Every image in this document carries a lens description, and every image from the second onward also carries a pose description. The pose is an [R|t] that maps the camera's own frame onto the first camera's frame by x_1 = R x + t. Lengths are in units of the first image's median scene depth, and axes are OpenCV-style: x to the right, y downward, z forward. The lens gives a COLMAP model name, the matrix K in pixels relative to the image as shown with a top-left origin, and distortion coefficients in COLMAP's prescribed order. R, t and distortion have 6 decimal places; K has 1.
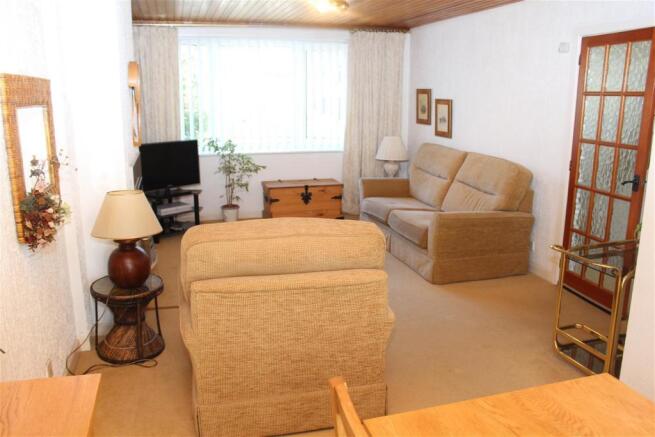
lens RADIAL K [[546.5, 0, 331.3], [0, 546.5, 221.0], [0, 0, 1]] dist [-0.133637, 0.097718]
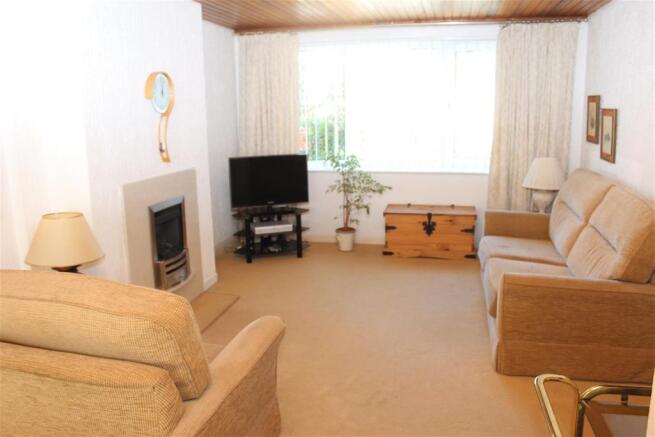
lens RADIAL K [[546.5, 0, 325.0], [0, 546.5, 223.6], [0, 0, 1]] dist [-0.133637, 0.097718]
pose [[0.877446, 0.085447, -0.472004, 0.206438], [-0.092975, 0.995641, 0.007403, -0.040158], [0.470579, 0.037389, 0.881566, 0.193357]]
